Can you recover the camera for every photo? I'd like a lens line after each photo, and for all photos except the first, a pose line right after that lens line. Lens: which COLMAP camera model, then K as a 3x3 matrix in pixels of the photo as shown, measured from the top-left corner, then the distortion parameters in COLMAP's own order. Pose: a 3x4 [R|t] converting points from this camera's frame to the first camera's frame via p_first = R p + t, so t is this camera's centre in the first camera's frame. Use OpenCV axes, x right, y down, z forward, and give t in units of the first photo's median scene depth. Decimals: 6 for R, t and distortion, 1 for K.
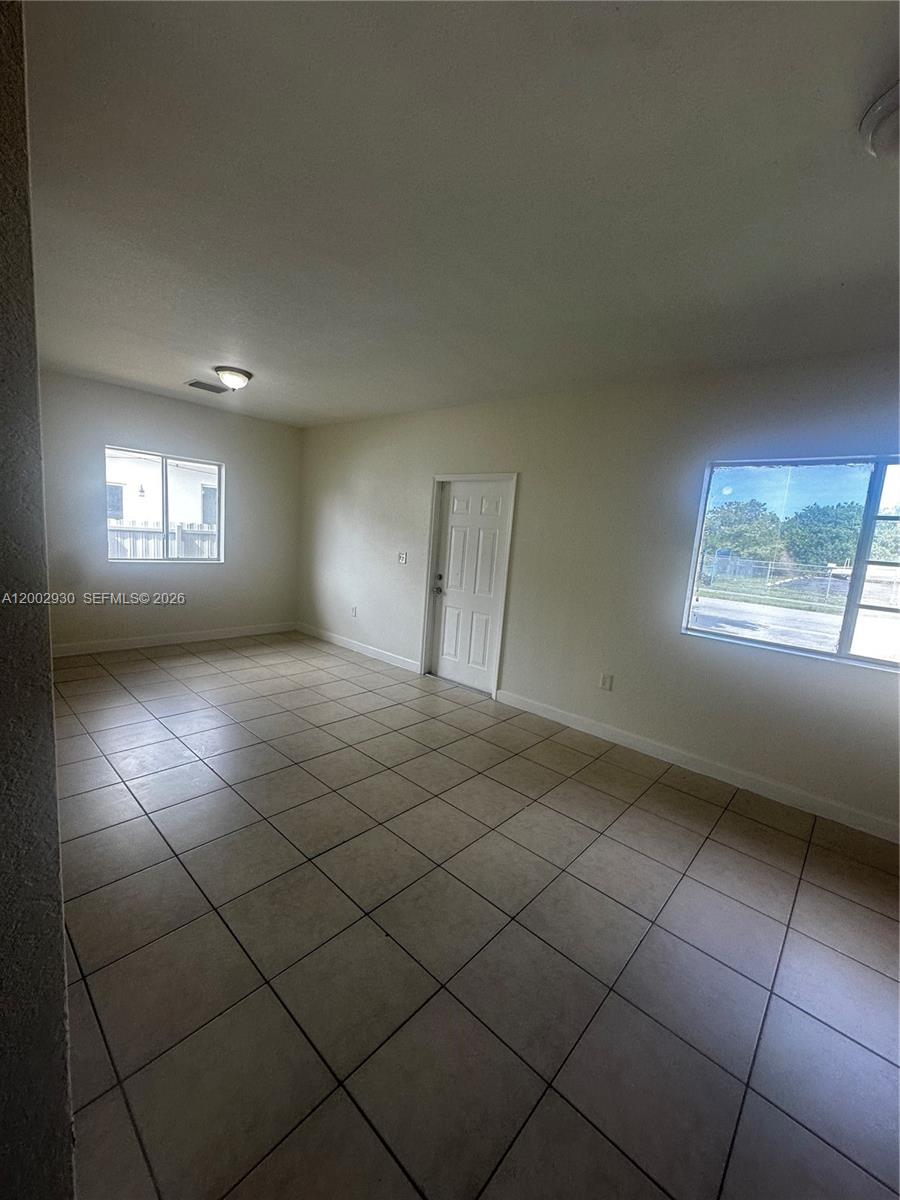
lens RADIAL K [[479.8, 0, 451.4], [0, 479.8, 601.3], [0, 0, 1]] dist [-0.000188, 0.000363]
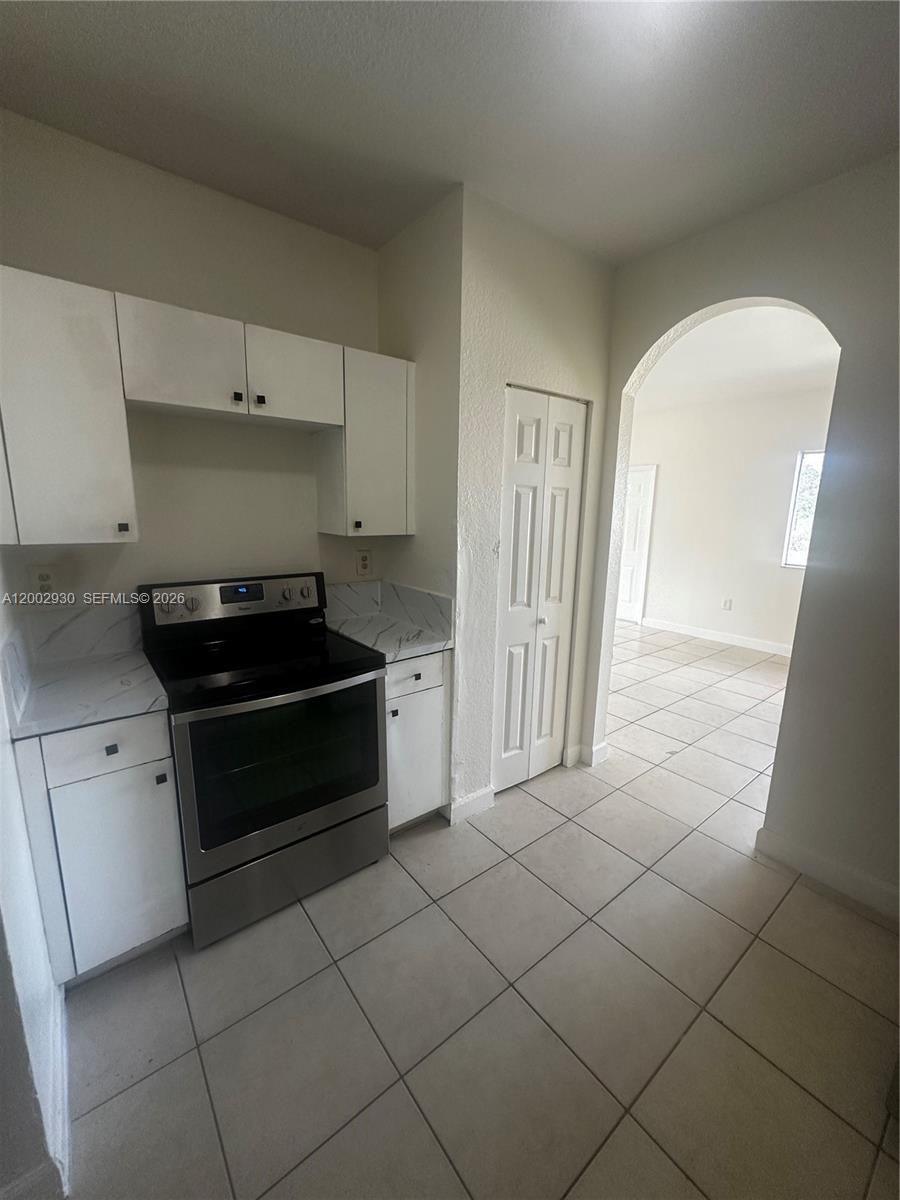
lens RADIAL K [[479.8, 0, 451.4], [0, 479.8, 601.3], [0, 0, 1]] dist [-0.000188, 0.000363]
pose [[0.984497, -0.027956, -0.173160, -0.216639], [0.033945, 0.998920, 0.031724, 0.069437], [0.172086, -0.037110, 0.984383, -0.509439]]
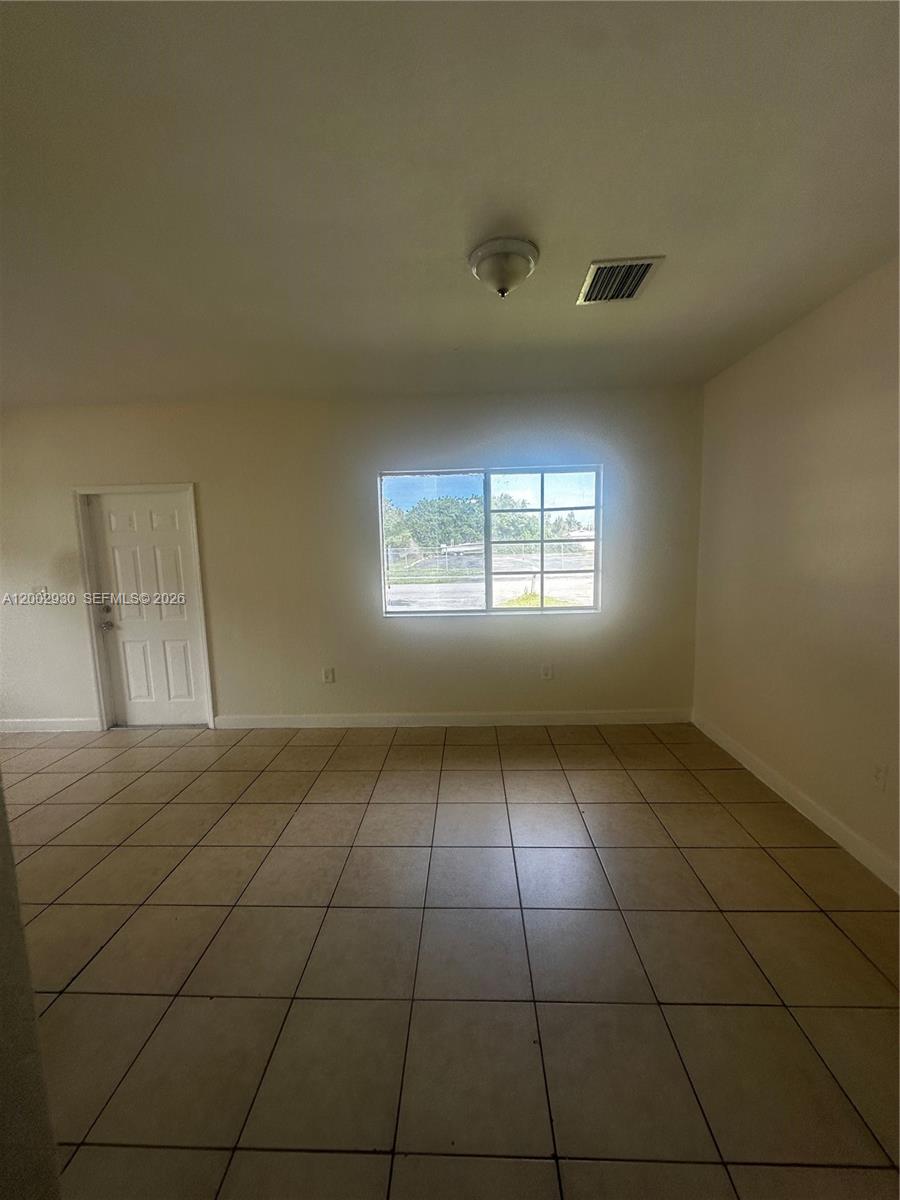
lens RADIAL K [[479.8, 0, 451.4], [0, 479.8, 601.3], [0, 0, 1]] dist [-0.000188, 0.000363]
pose [[0.764024, -0.174260, 0.621209, -0.090146], [0.176153, 0.982594, 0.058985, -0.009087], [-0.620675, 0.064362, 0.781422, -0.020550]]
